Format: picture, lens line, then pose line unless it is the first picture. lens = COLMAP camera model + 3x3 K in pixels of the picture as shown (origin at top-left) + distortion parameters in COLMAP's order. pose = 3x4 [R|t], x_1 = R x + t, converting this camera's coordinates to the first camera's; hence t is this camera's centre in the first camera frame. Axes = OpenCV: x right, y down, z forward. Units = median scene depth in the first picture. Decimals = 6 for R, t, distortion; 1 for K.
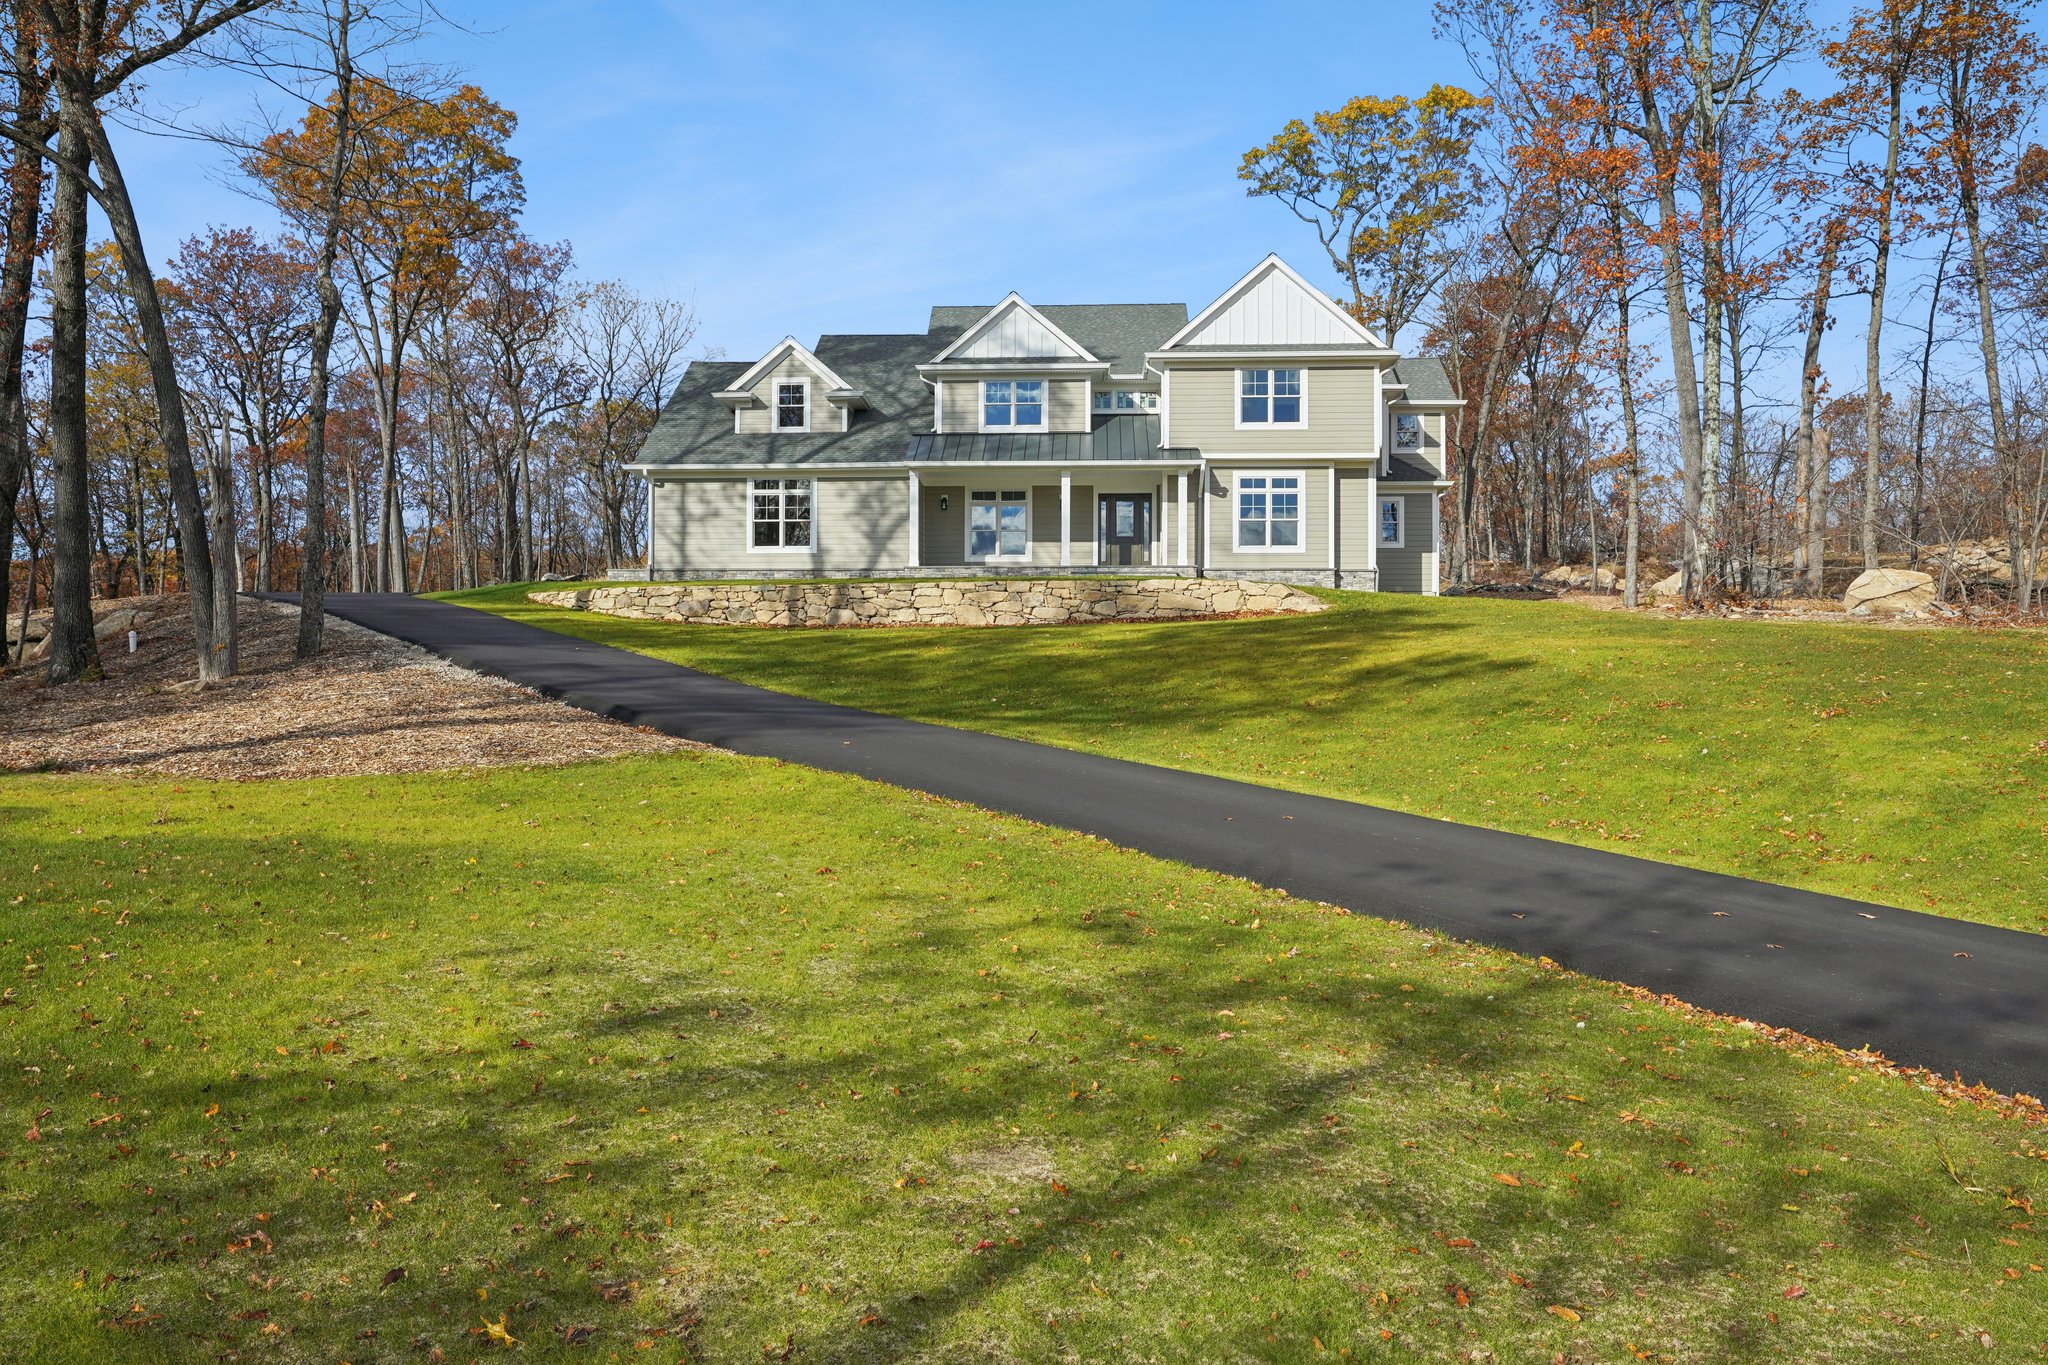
lens RADIAL K [[1523.1, 0, 1024.0], [0, 1523.1, 688.9], [0, 0, 1]] dist [0.013356, 0.000771]
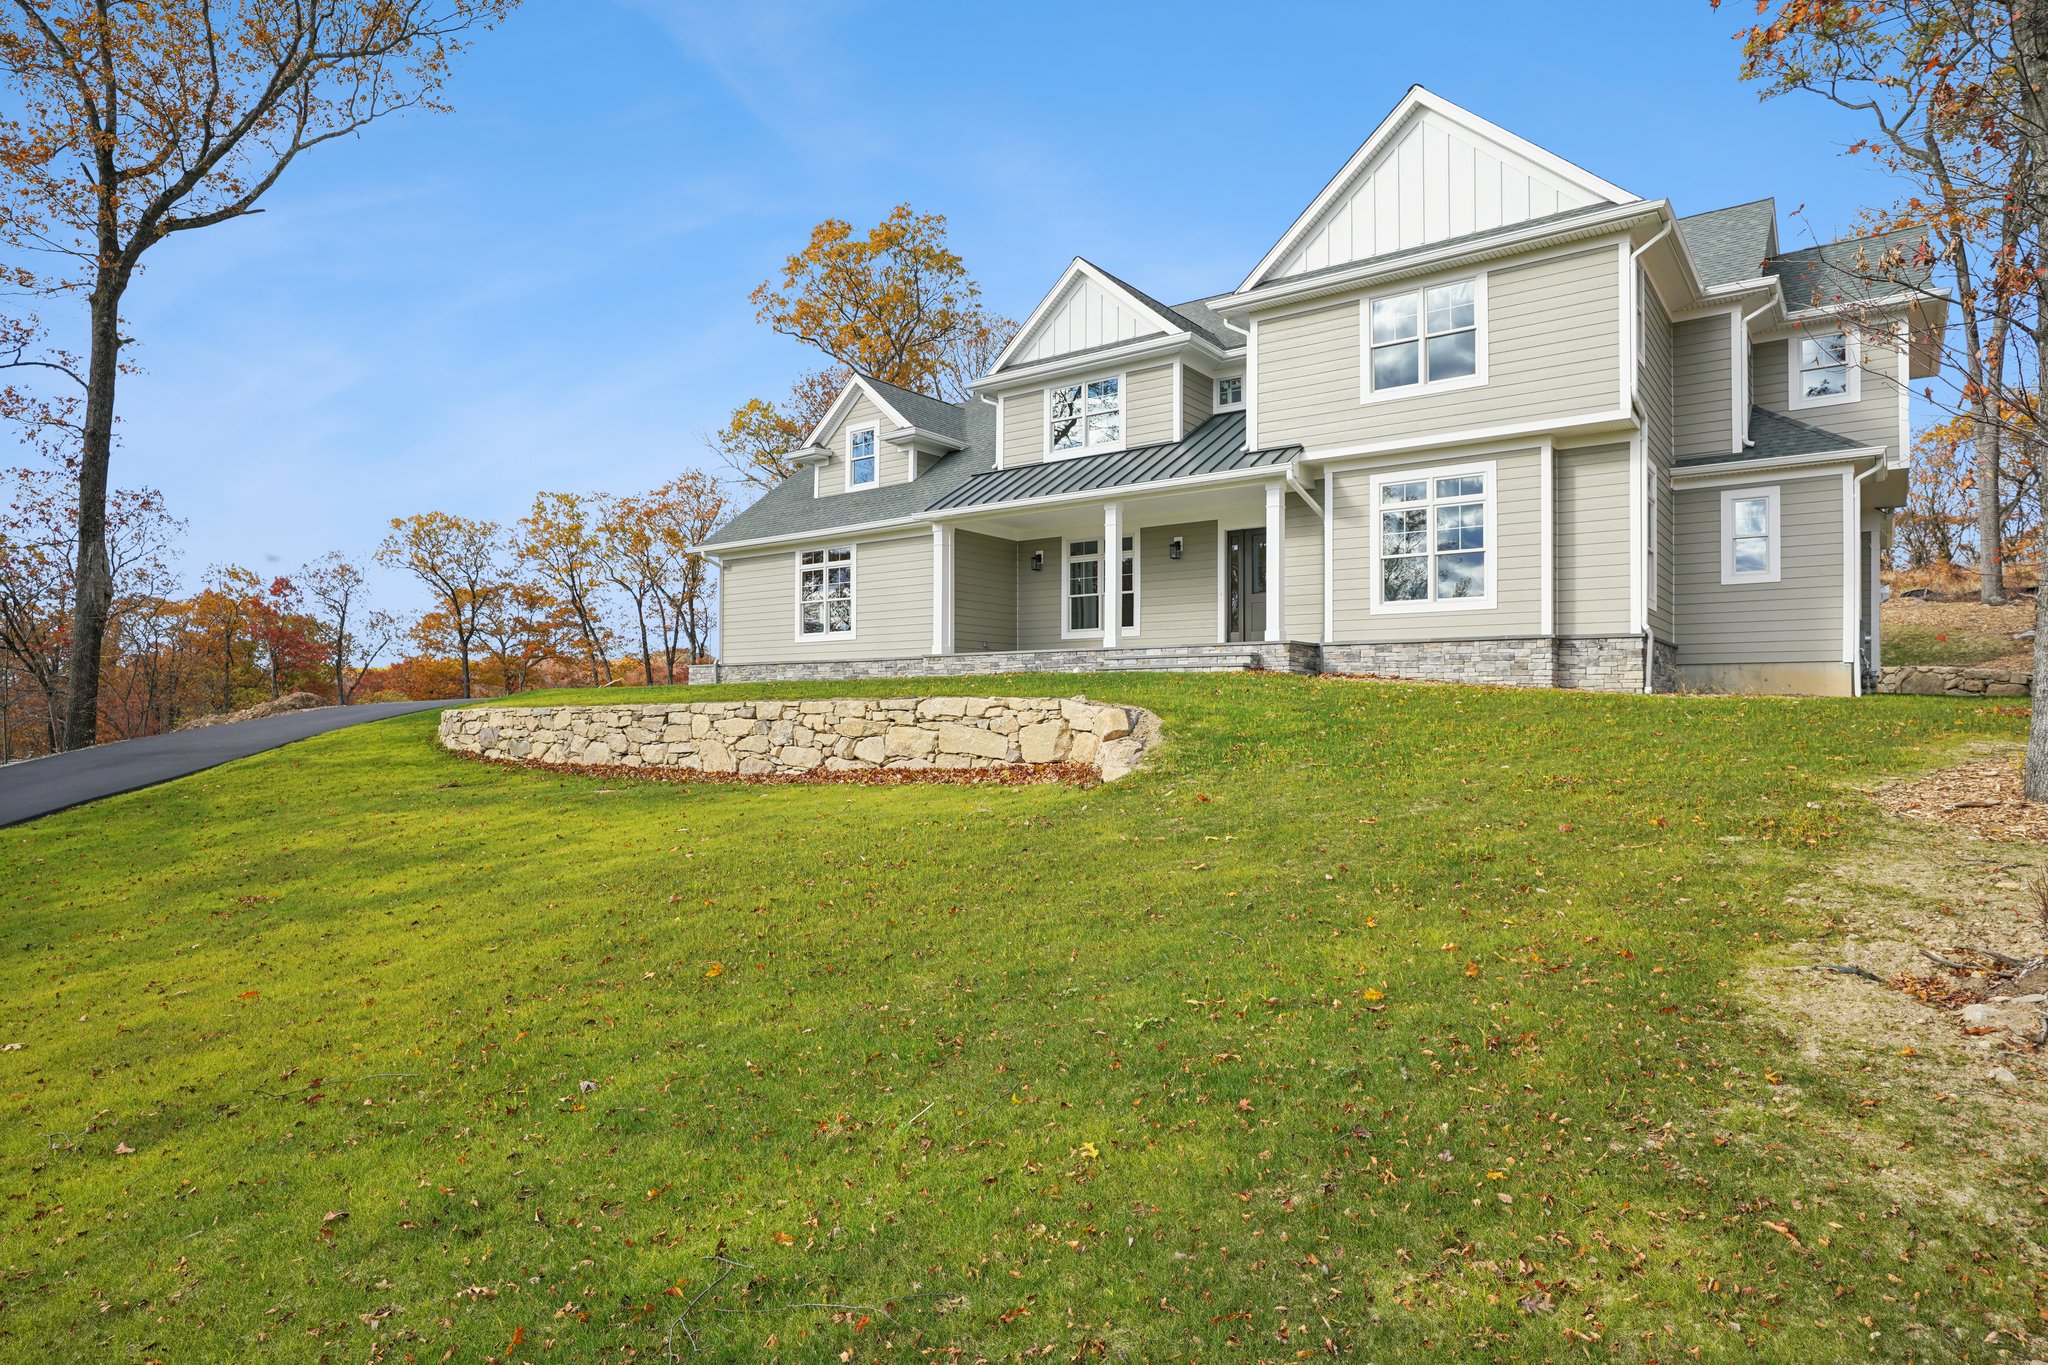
lens RADIAL K [[1192.2, 0, 1024.5], [0, 1192.2, 683.3], [0, 0, 1]] dist [-0.005951, 0.000108]
pose [[0.829523, -0.017222, -0.558208, 0.281912], [0.010526, 0.999829, -0.015204, -0.057329], [0.558374, 0.006737, 0.829562, 0.546443]]
